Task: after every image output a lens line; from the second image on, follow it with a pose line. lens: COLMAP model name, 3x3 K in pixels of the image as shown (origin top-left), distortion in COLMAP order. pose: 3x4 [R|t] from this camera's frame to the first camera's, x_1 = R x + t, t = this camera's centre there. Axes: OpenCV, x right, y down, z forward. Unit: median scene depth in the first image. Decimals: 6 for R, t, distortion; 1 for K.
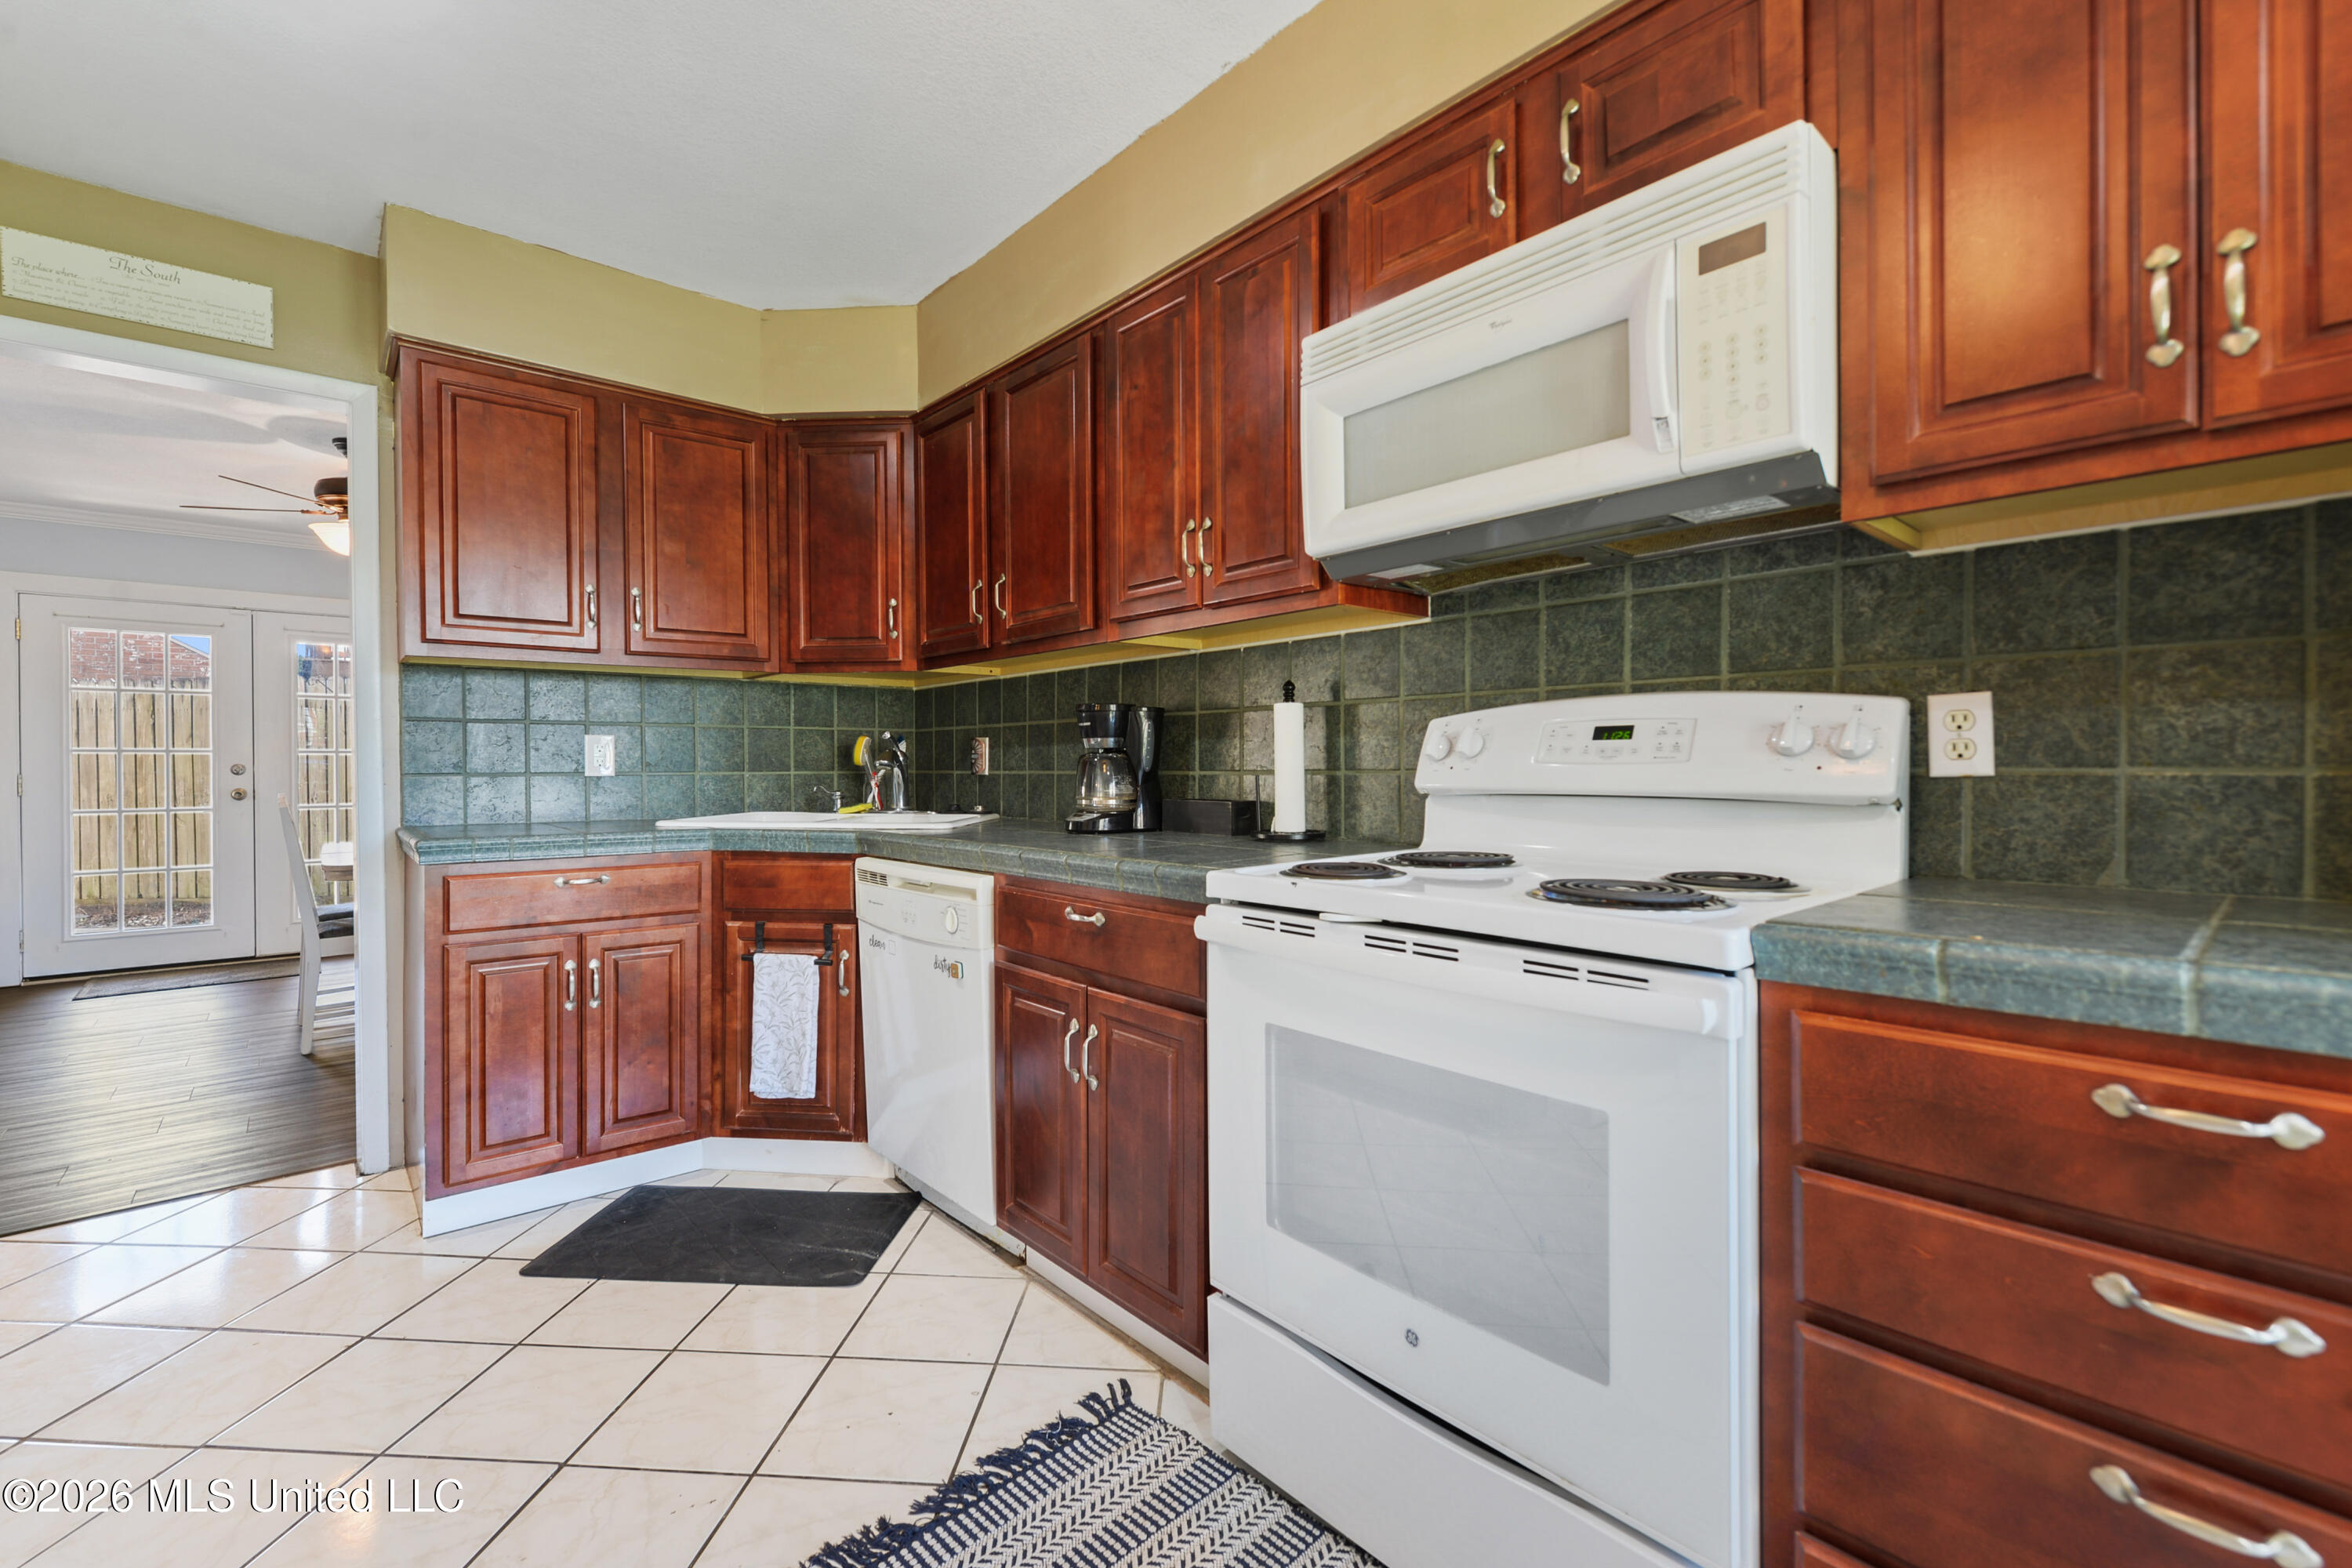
lens RADIAL K [[1001.6, 0, 1145.1], [0, 1001.6, 771.4], [0, 0, 1]] dist [0.013860, -0.000193]
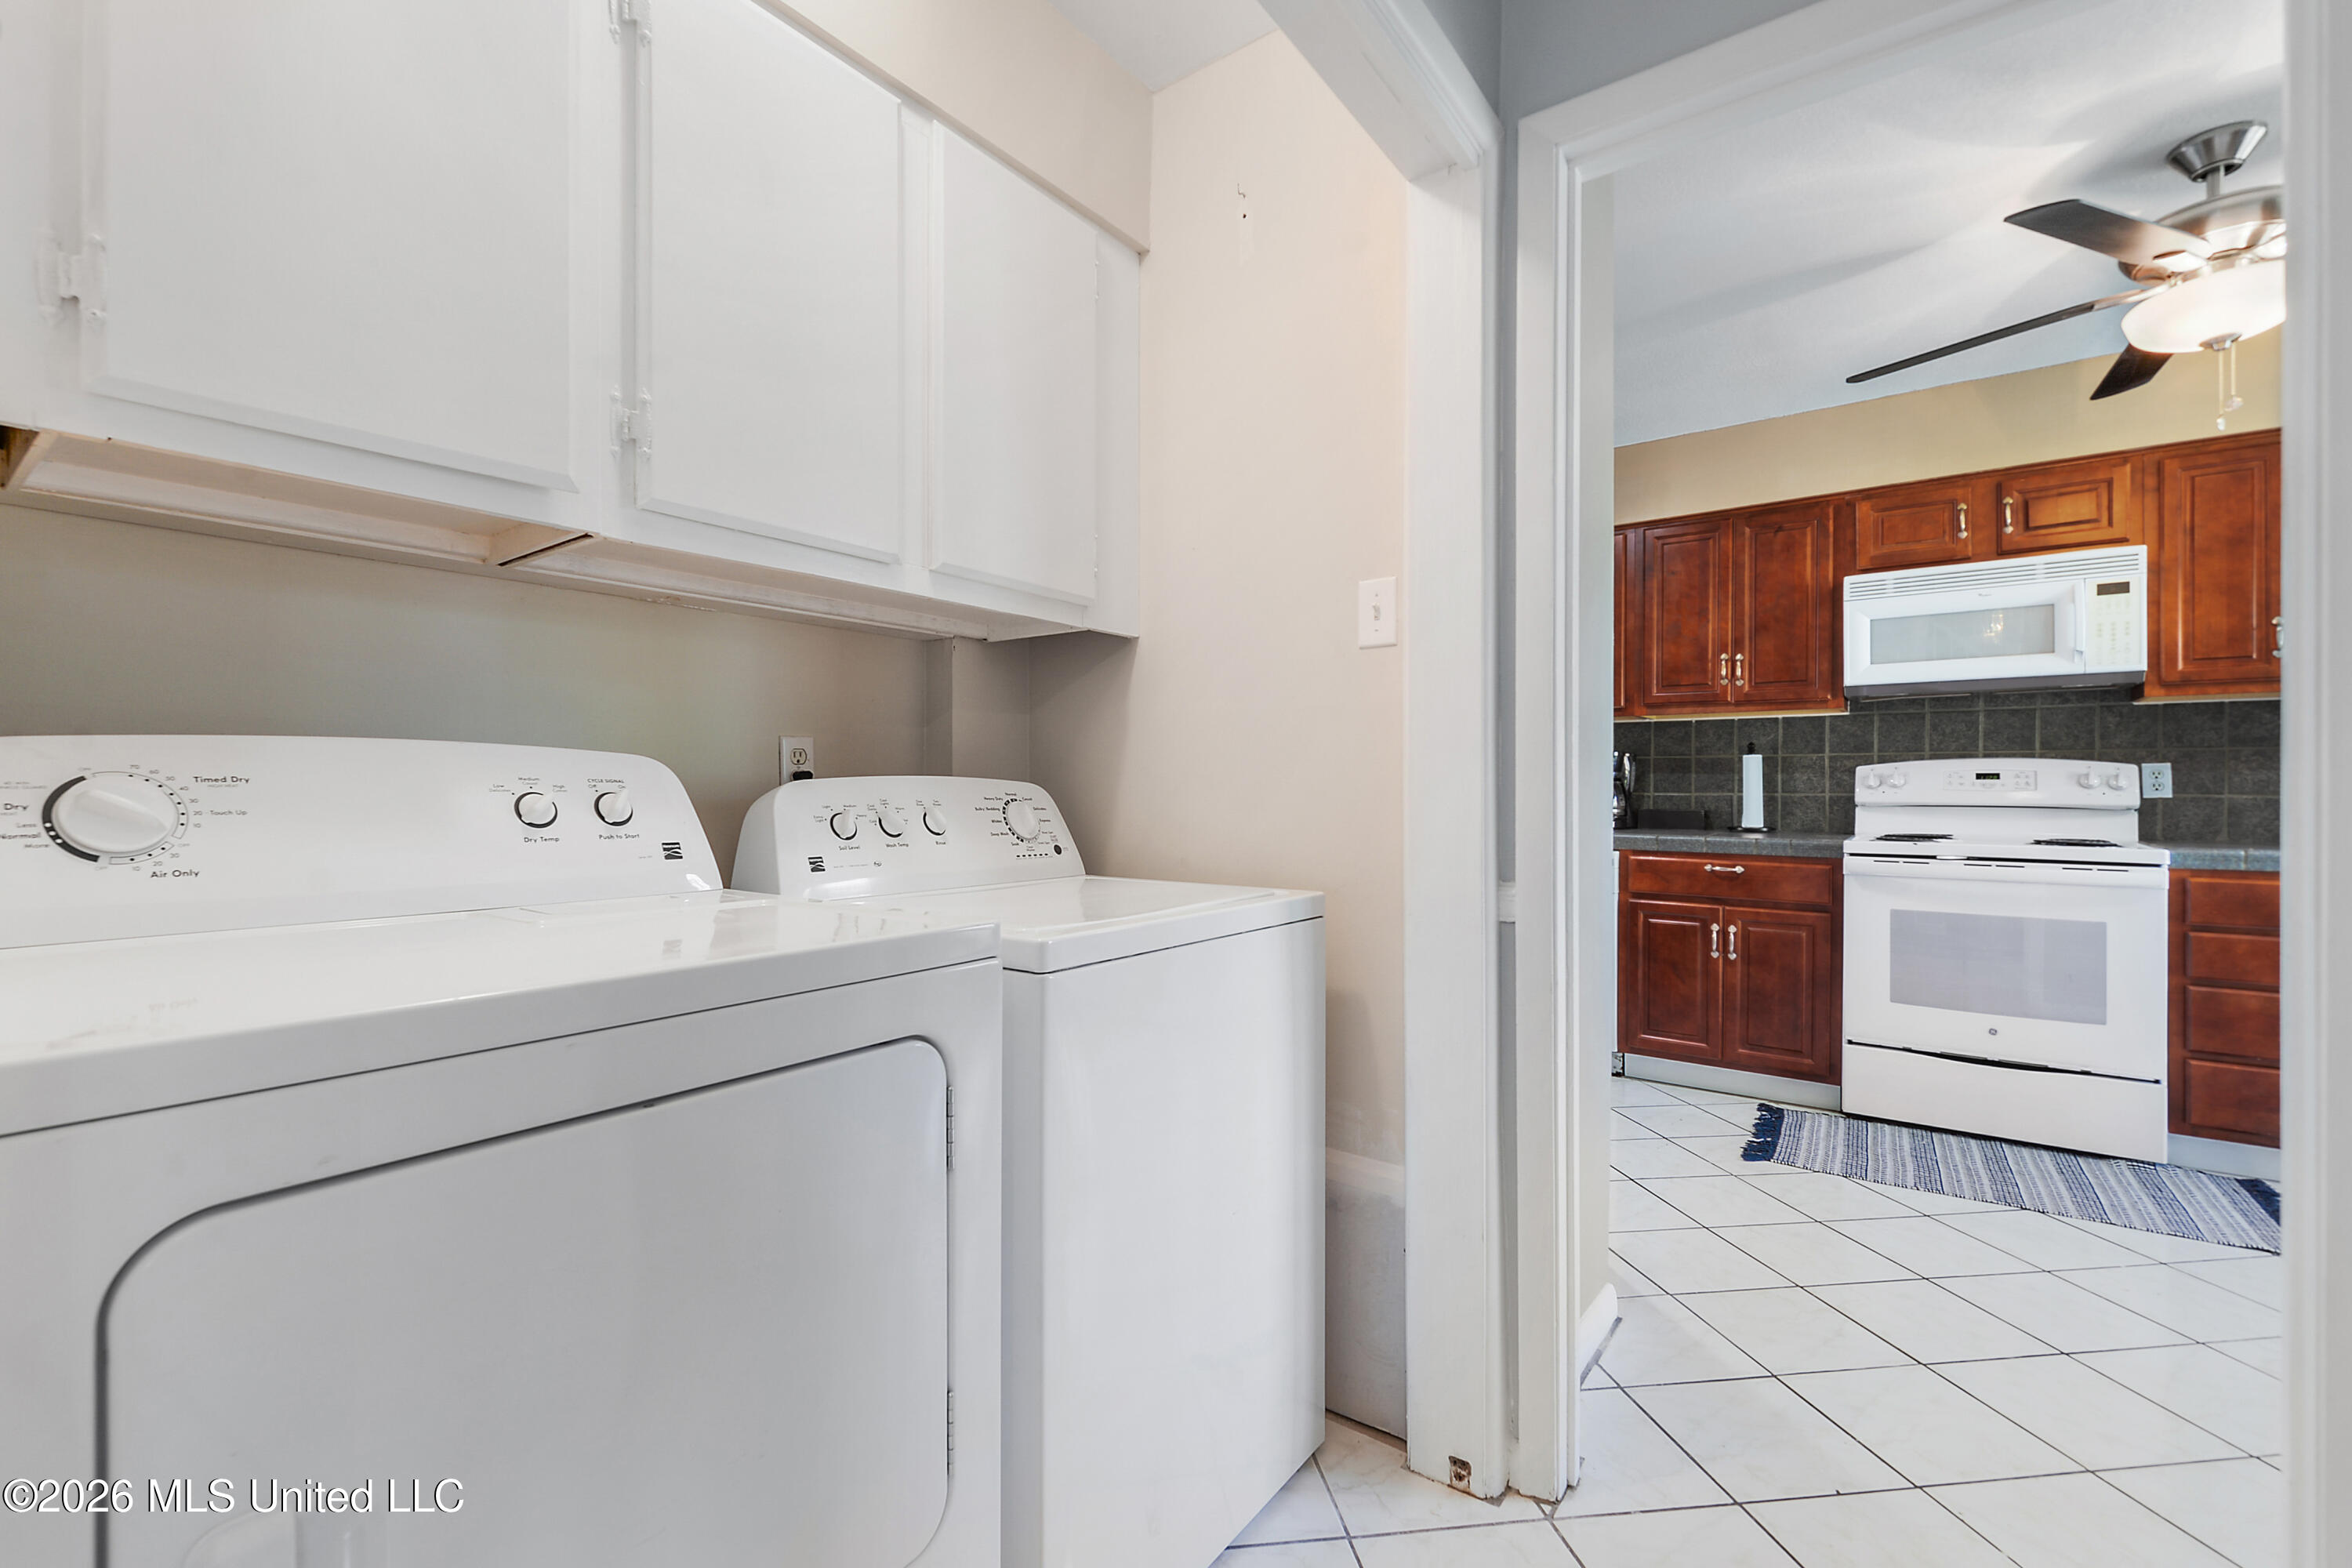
lens RADIAL K [[1056.6, 0, 1120.6], [0, 1056.6, 783.9], [0, 0, 1]] dist [0.014289, -0.000058]
pose [[0.976595, 0.012543, 0.214719, -2.080527], [-0.010507, 0.999888, -0.010624, 0.024226], [-0.214828, 0.008120, 0.976618, -0.928219]]
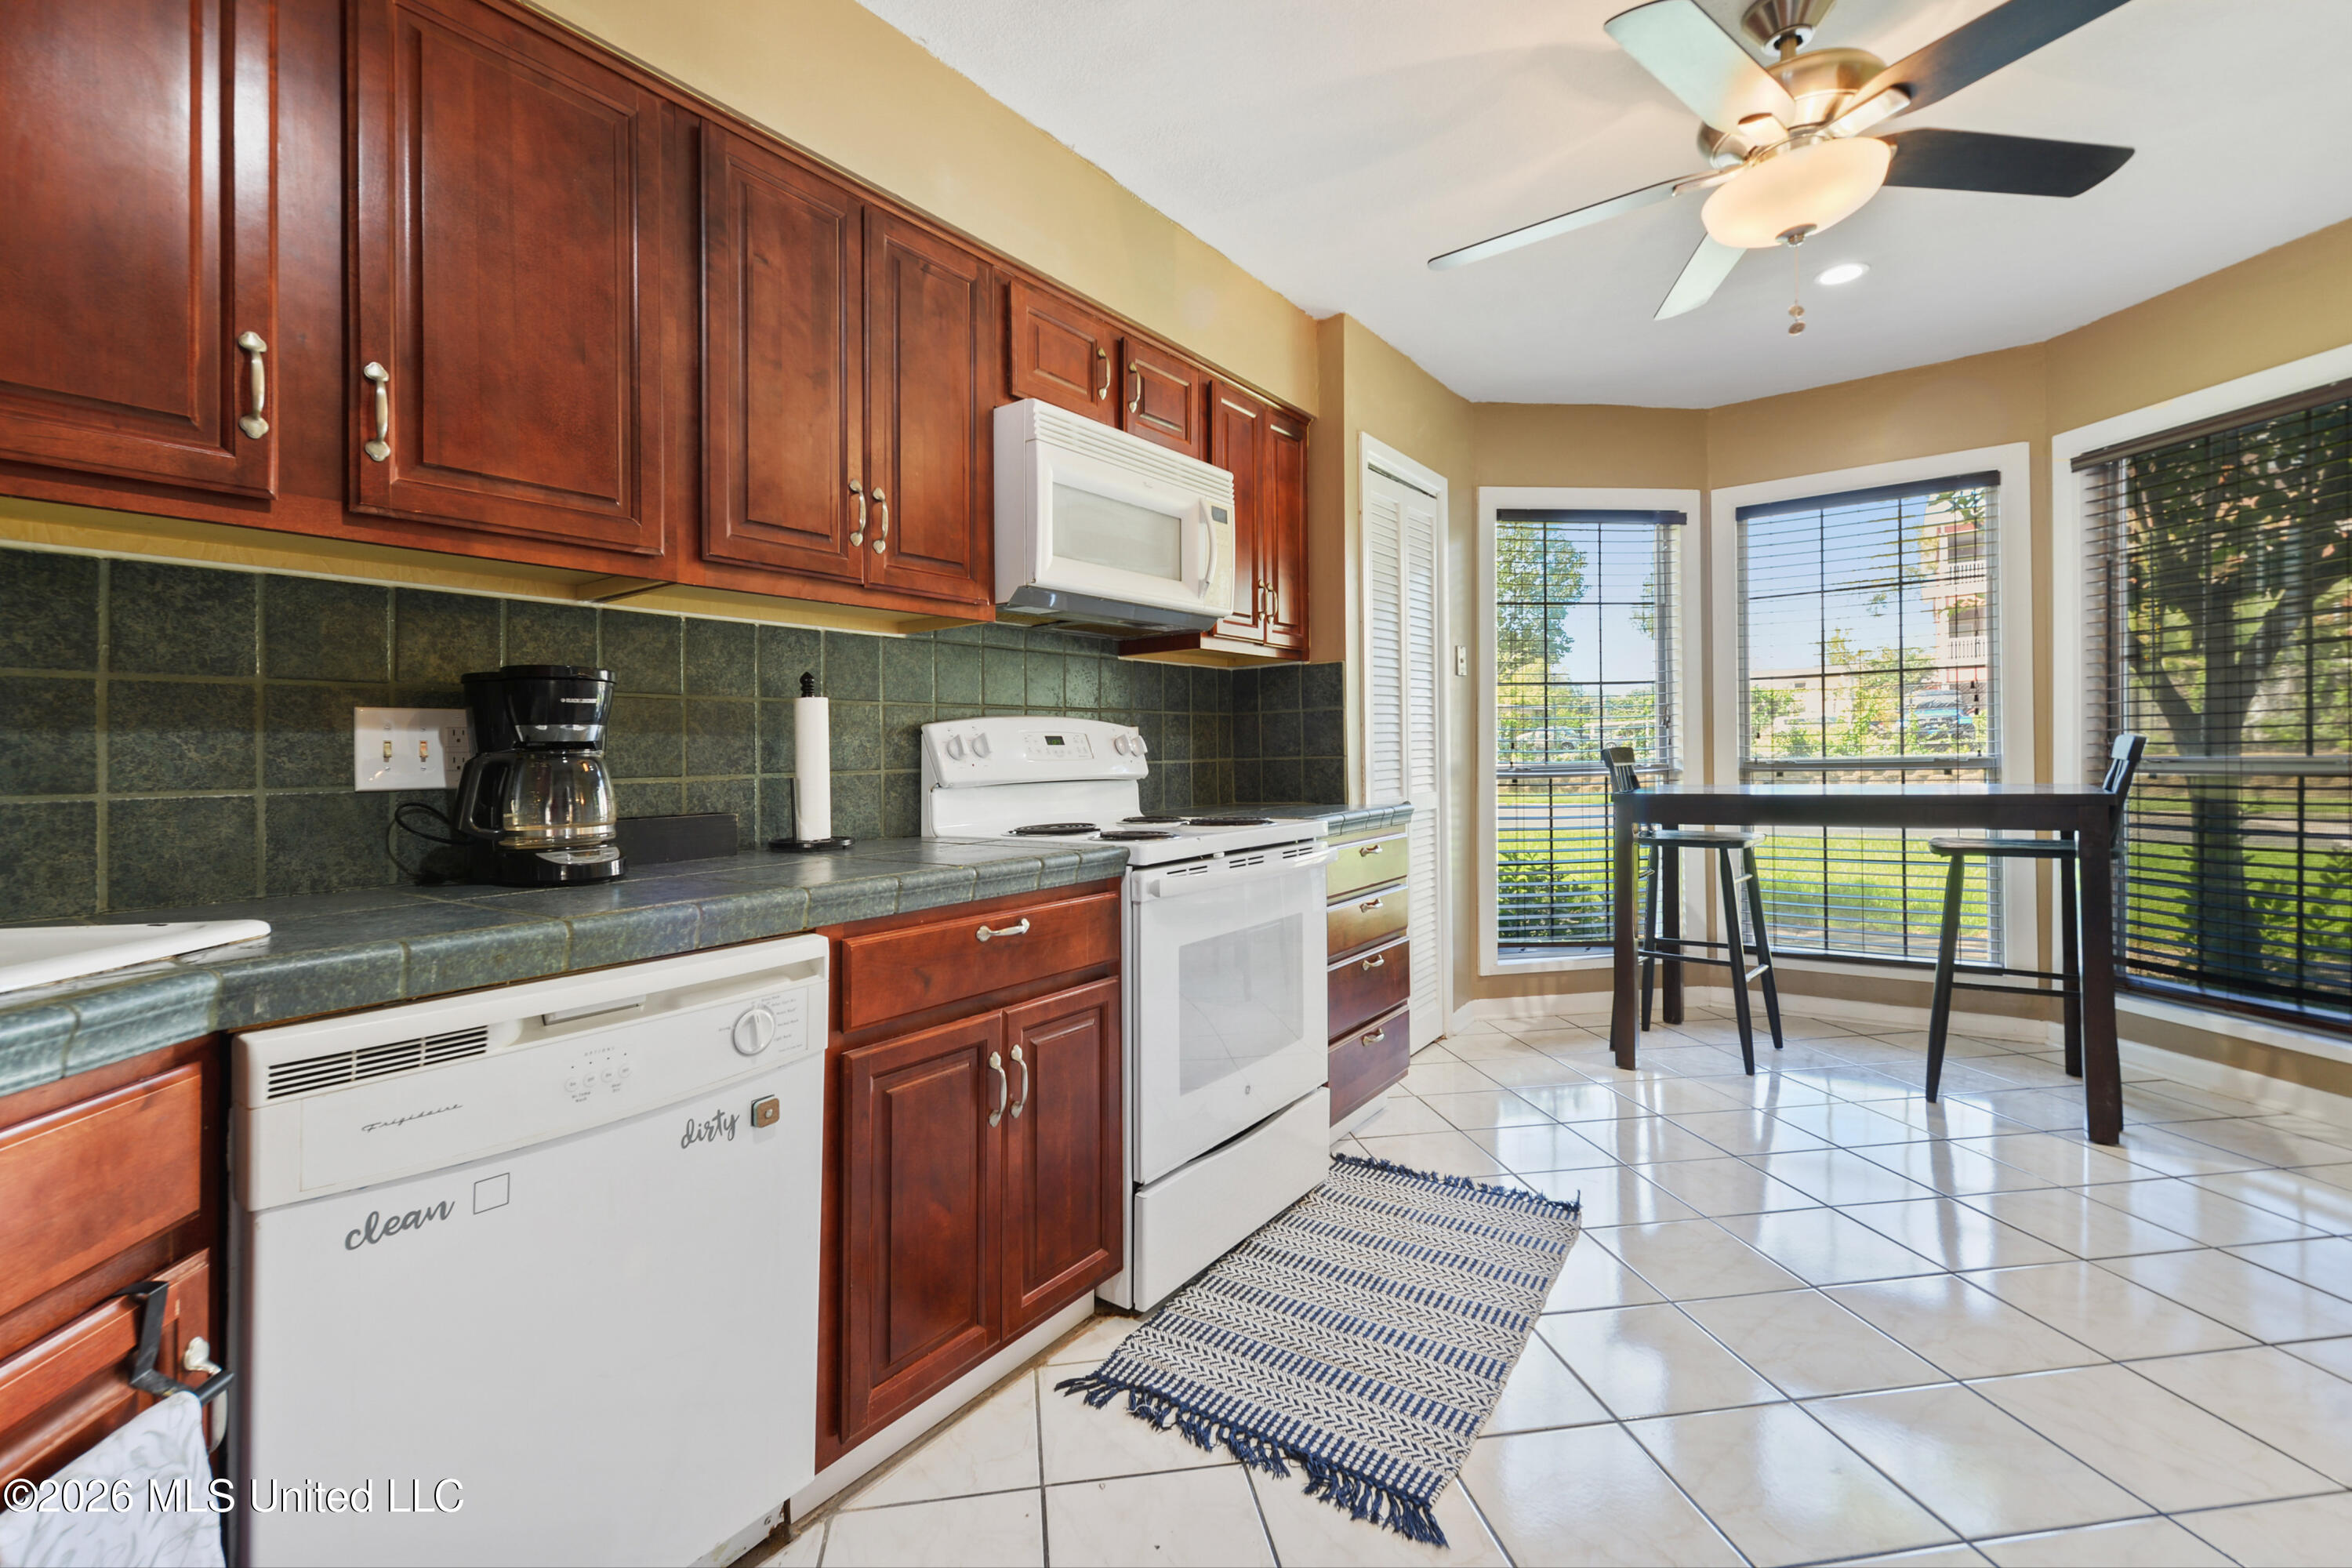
lens RADIAL K [[1001.6, 0, 1145.1], [0, 1001.6, 771.4], [0, 0, 1]] dist [0.013860, -0.000193]
pose [[-0.213250, -0.001796, 0.976996, -1.240495], [0.029915, 0.999517, 0.008367, 0.000253], [-0.976540, 0.031011, -0.213094, 1.376925]]
